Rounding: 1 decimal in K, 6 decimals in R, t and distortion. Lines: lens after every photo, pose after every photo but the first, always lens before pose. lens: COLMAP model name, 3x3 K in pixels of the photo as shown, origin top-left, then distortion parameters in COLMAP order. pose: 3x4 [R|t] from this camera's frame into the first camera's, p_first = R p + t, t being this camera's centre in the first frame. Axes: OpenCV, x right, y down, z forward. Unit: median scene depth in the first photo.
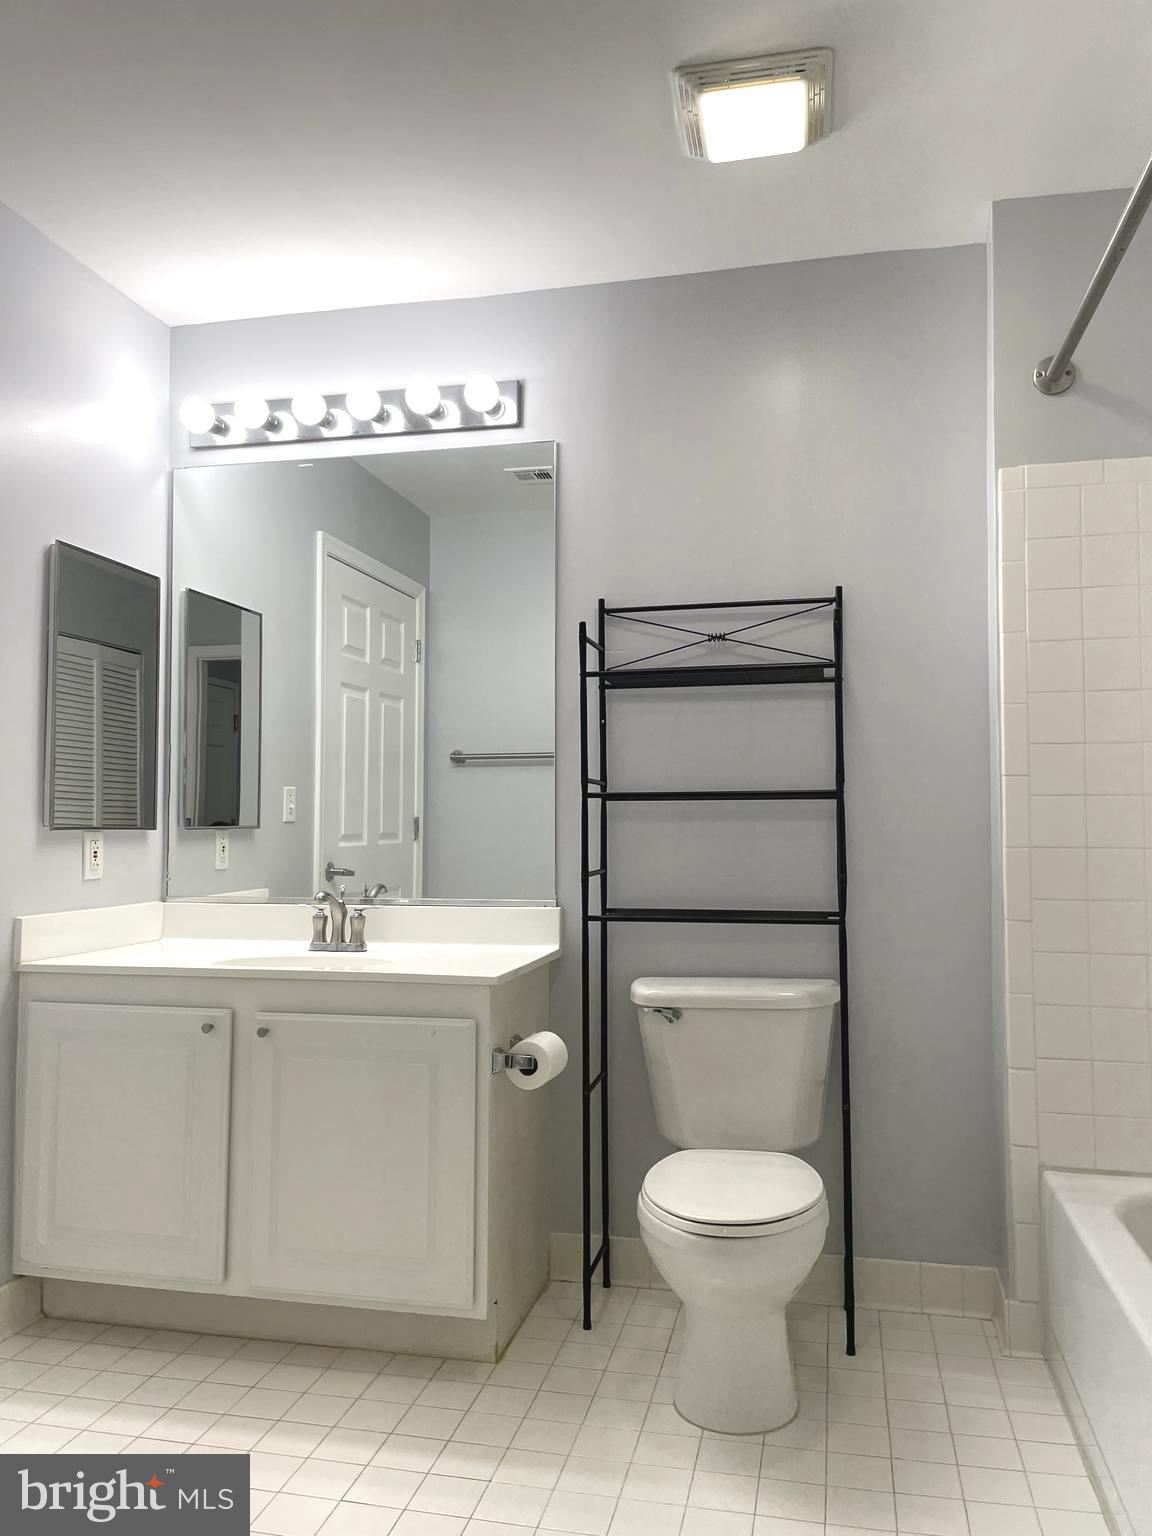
lens RADIAL K [[1176.4, 0, 577.1], [0, 1176.4, 763.0], [0, 0, 1]] dist [0.069628, -0.017884]
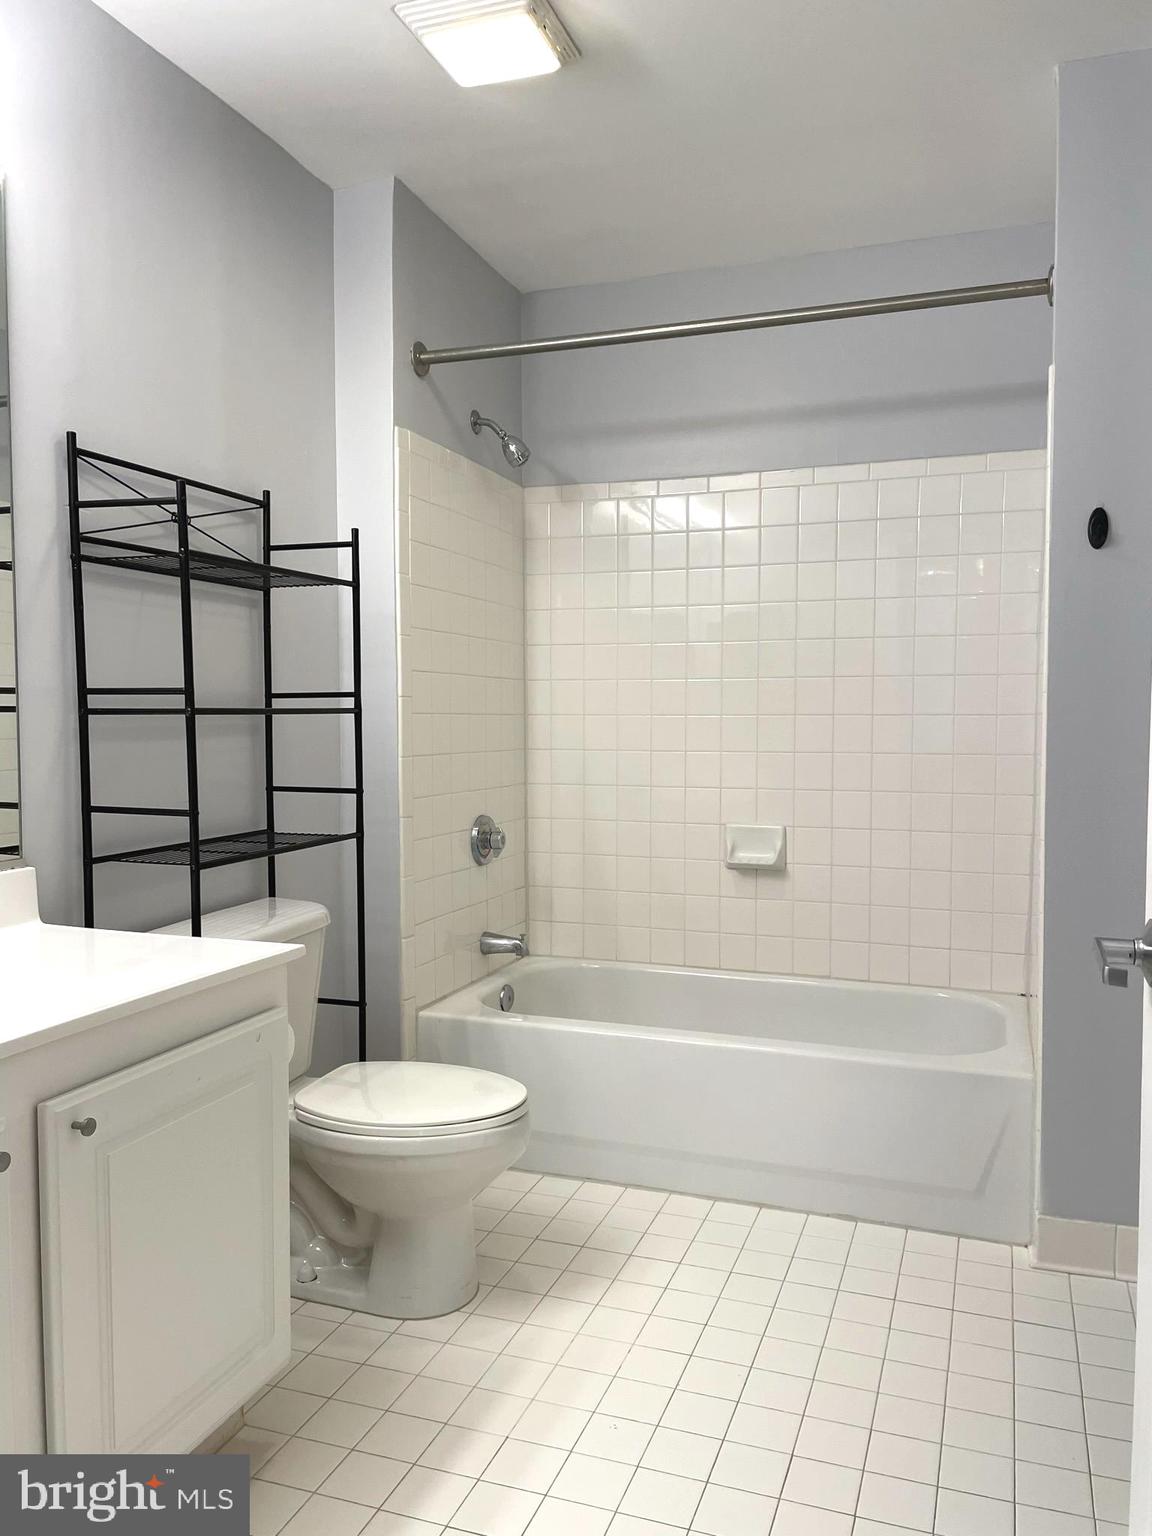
lens RADIAL K [[1176.4, 0, 580.1], [0, 1176.4, 776.5], [0, 0, 1]] dist [0.069628, -0.017884]
pose [[0.110559, -0.055221, 0.992334, -0.776366], [-0.059348, 0.996307, 0.062054, 0.006731], [-0.992096, -0.065754, 0.106874, 0.686629]]
